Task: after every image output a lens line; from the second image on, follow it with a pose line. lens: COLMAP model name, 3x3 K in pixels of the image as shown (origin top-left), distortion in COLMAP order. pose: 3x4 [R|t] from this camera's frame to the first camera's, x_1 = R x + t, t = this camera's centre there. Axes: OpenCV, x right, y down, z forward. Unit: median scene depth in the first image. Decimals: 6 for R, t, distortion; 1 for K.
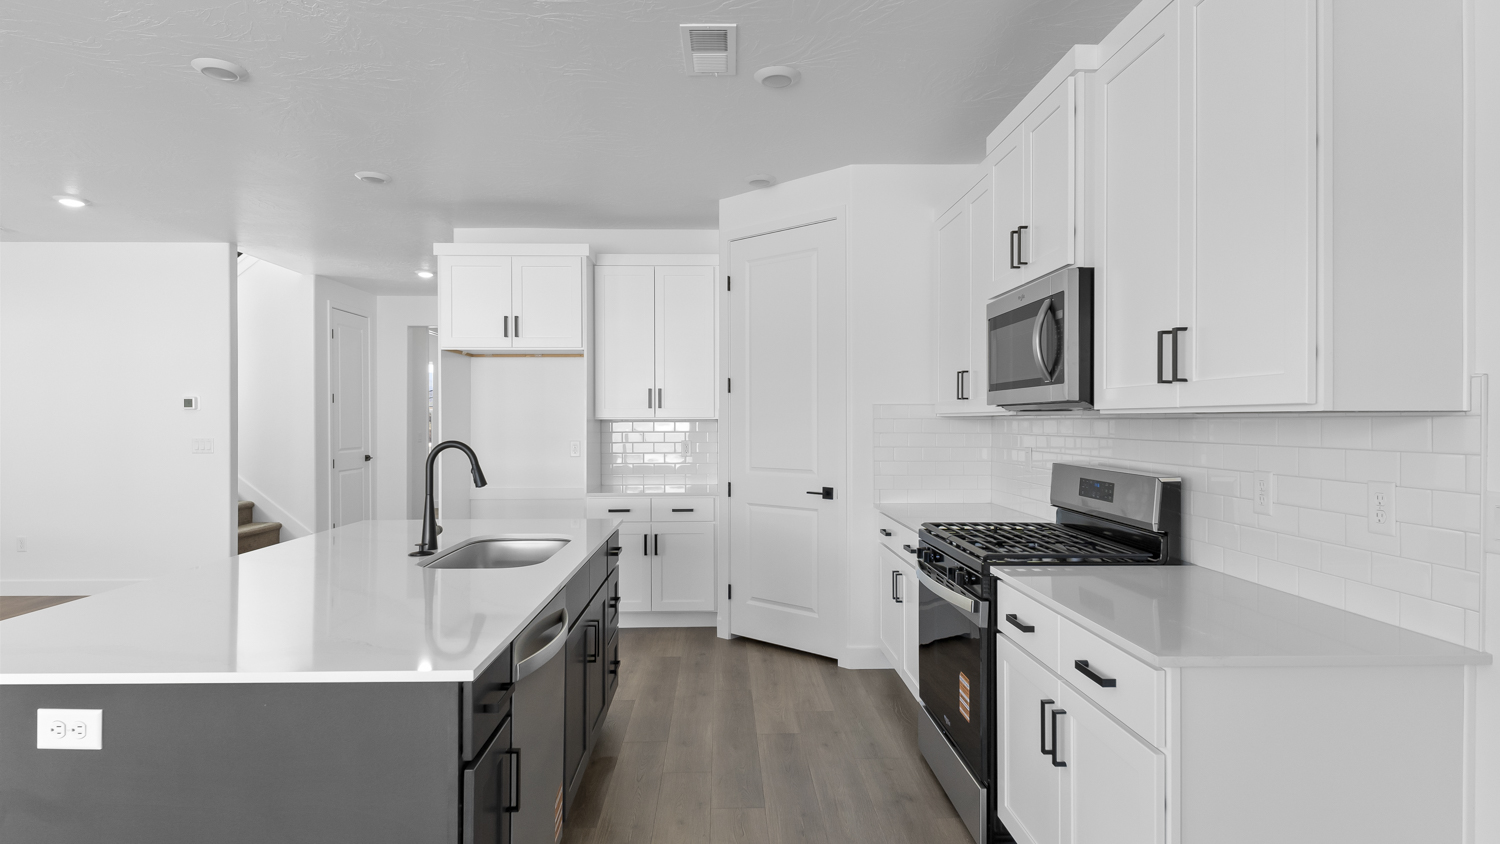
lens RADIAL K [[790.0, 0, 739.5], [0, 790.0, 419.7], [0, 0, 1]] dist [0.006920, -0.006966]
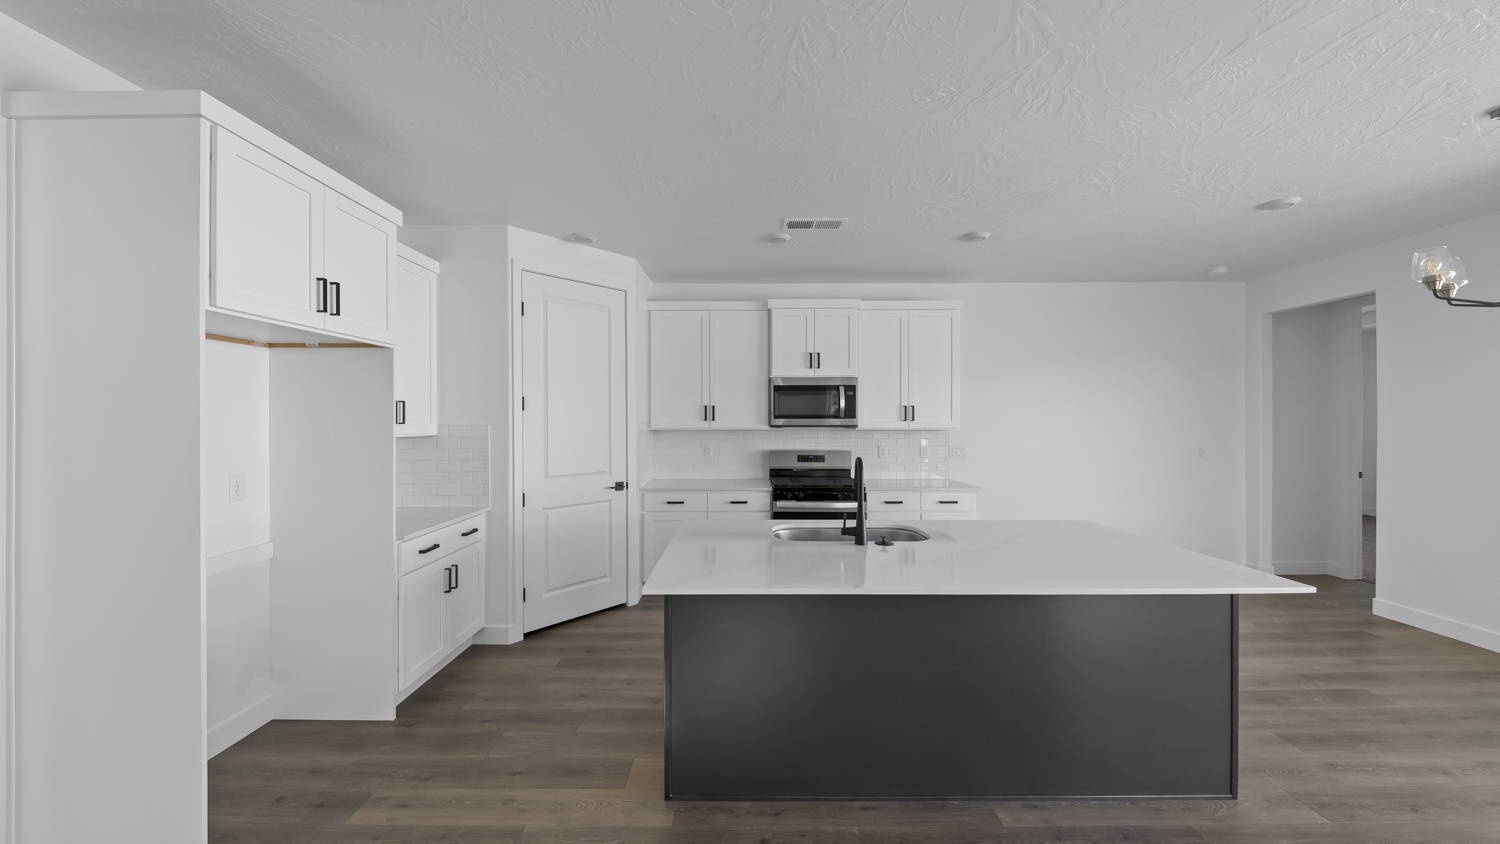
lens RADIAL K [[518.9, 0, 744.5], [0, 518.9, 422.3], [0, 0, 1]] dist [0.007937, -0.008147]
pose [[0.030760, -0.001390, 0.999526, -1.128773], [0.001163, 0.999998, 0.001355, -0.029155], [-0.999526, 0.001121, 0.030762, 1.069934]]
